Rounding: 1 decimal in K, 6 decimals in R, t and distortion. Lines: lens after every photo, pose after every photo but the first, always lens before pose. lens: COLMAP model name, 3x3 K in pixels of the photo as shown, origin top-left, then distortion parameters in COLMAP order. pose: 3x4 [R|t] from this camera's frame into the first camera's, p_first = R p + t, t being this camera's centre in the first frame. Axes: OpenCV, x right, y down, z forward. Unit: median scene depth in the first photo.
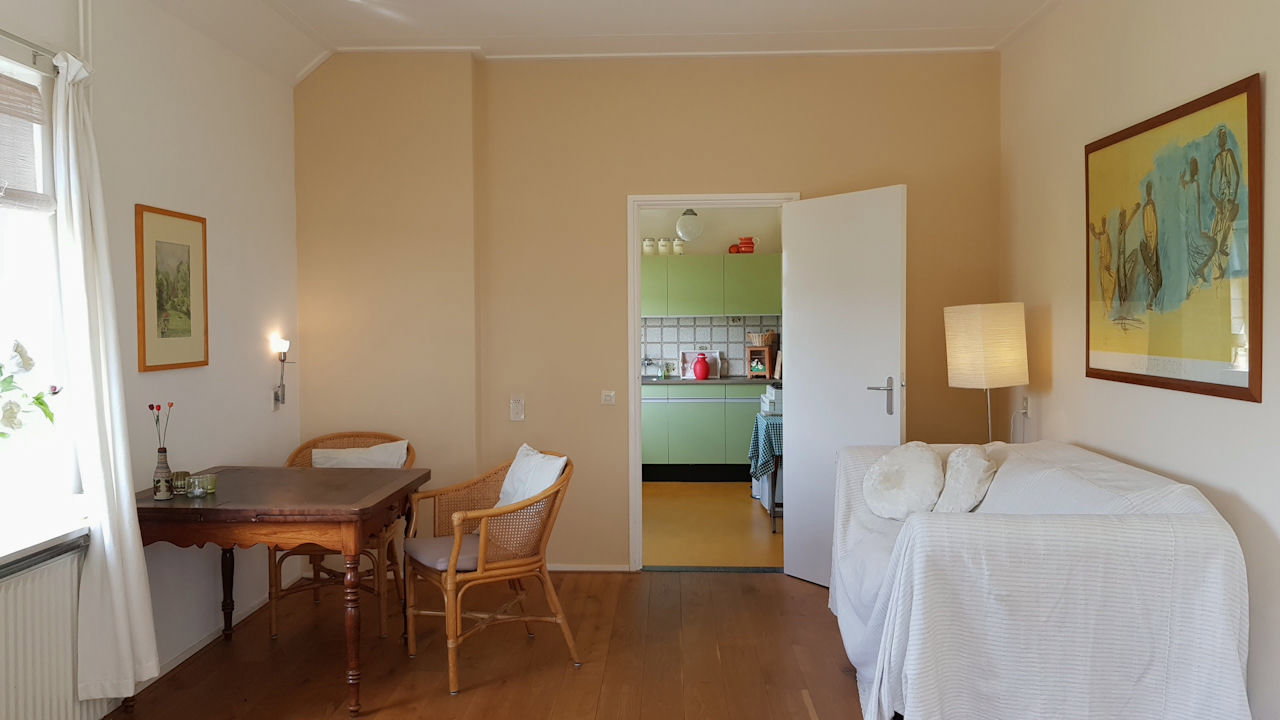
lens RADIAL K [[1010.7, 0, 641.3], [0, 1010.7, 357.1], [0, 0, 1]] dist [0.086858, -0.130528]
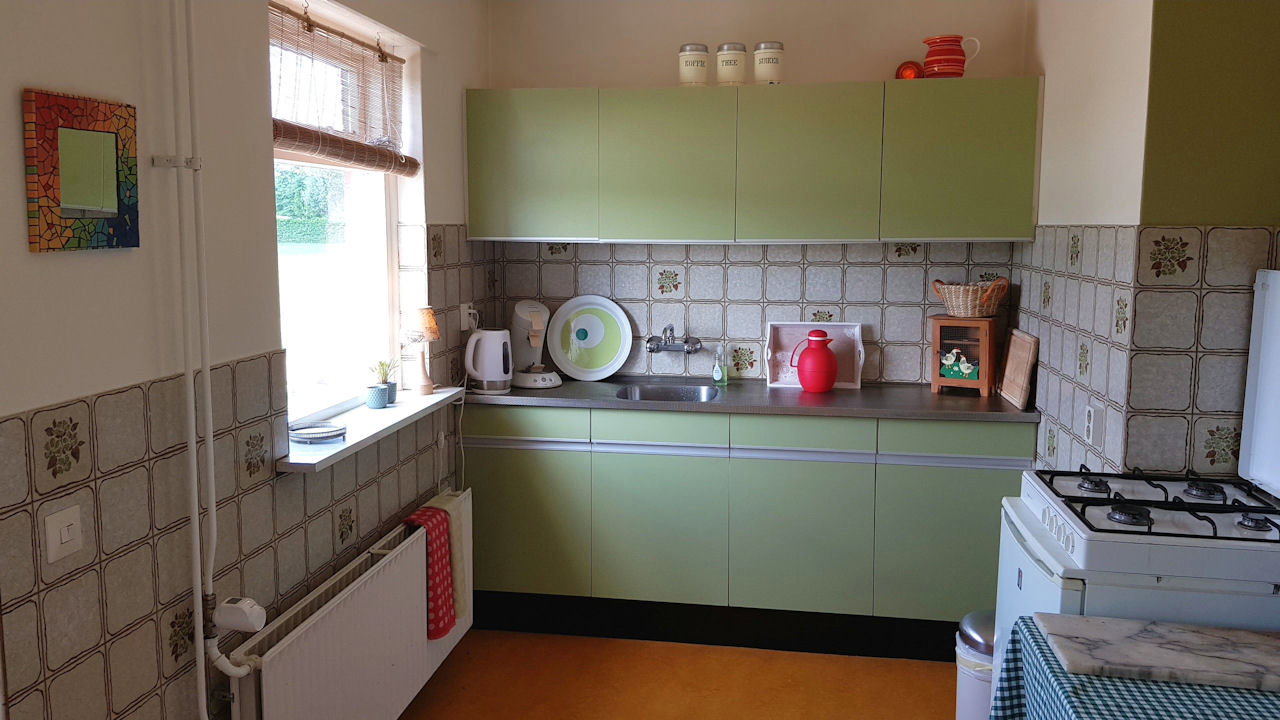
lens RADIAL K [[1010.7, 0, 635.2], [0, 1010.7, 357.3], [0, 0, 1]] dist [0.086858, -0.130528]
pose [[0.992568, 0.022772, -0.119541, 0.034646], [-0.011384, 0.995403, 0.095094, -0.031353], [0.121157, -0.093027, 0.988265, 0.573108]]
